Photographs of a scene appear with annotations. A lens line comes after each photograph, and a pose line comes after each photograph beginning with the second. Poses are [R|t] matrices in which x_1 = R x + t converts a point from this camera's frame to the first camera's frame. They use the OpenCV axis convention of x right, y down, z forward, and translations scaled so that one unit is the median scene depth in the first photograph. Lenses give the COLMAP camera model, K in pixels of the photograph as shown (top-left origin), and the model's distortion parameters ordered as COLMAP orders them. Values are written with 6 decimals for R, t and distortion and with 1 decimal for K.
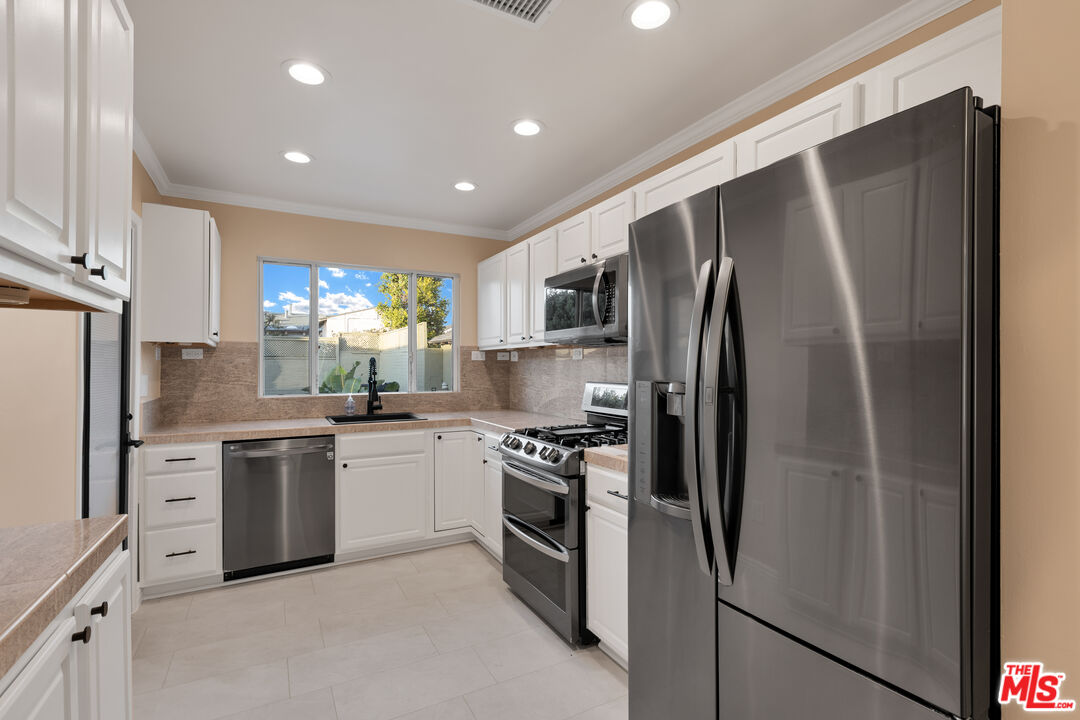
lens RADIAL K [[504.5, 0, 536.4], [0, 504.5, 365.4], [0, 0, 1]] dist [0.008278, 0.001865]
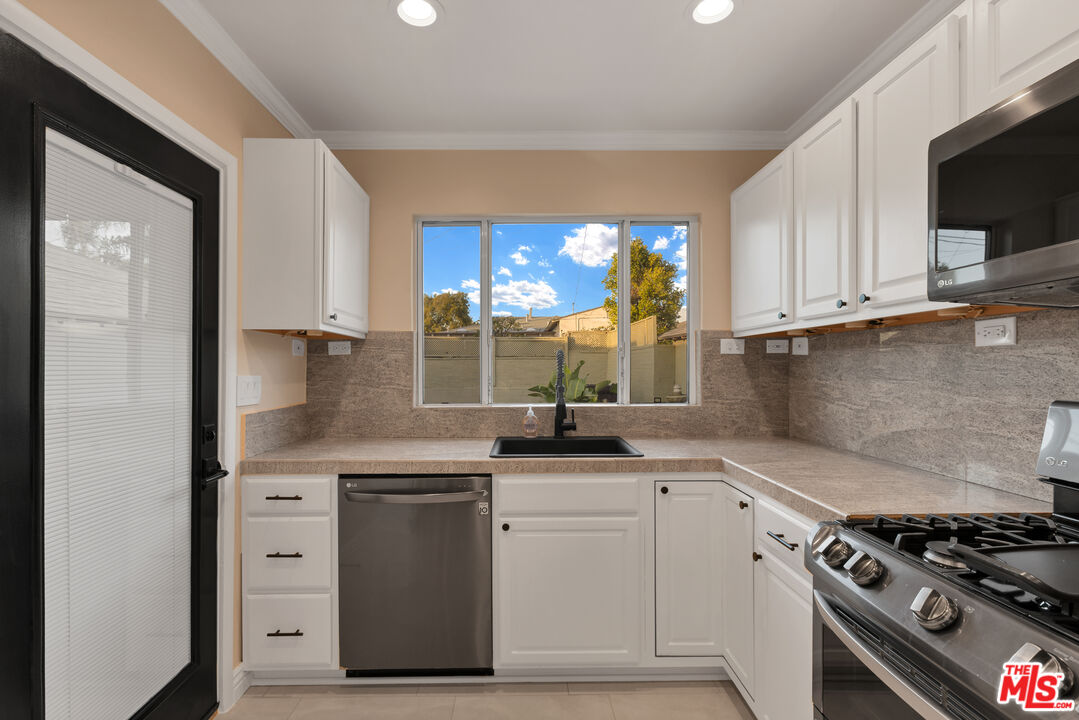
lens RADIAL K [[504.0, 0, 531.3], [0, 504.0, 368.5], [0, 0, 1]] dist [0.008278, 0.001865]
pose [[0.895073, 0.001218, -0.445918, -0.073378], [0.001886, 0.999977, 0.006518, 0.003443], [0.445916, -0.006675, 0.895050, 0.426547]]
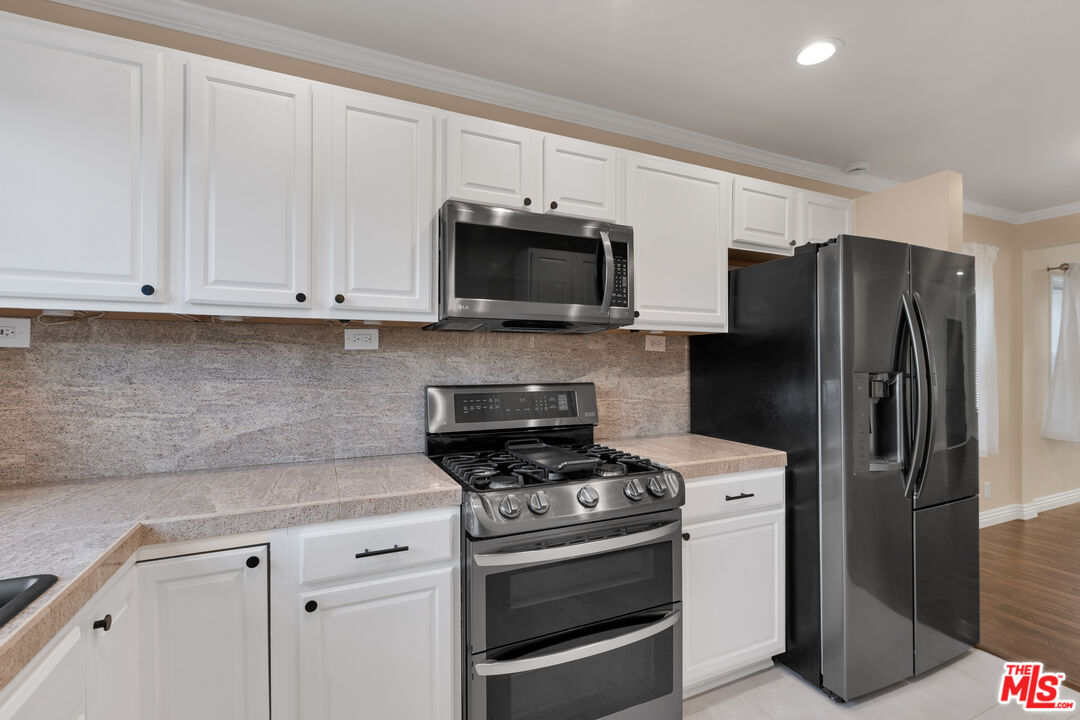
lens RADIAL K [[466.0, 0, 535.7], [0, 466.0, 366.5], [0, 0, 1]] dist [0.009301, 0.000287]
pose [[0.070151, -0.000389, 0.997536, -0.408647], [0.003805, 0.999993, 0.000122, 0.007467], [-0.997529, 0.003787, 0.070152, 0.739894]]
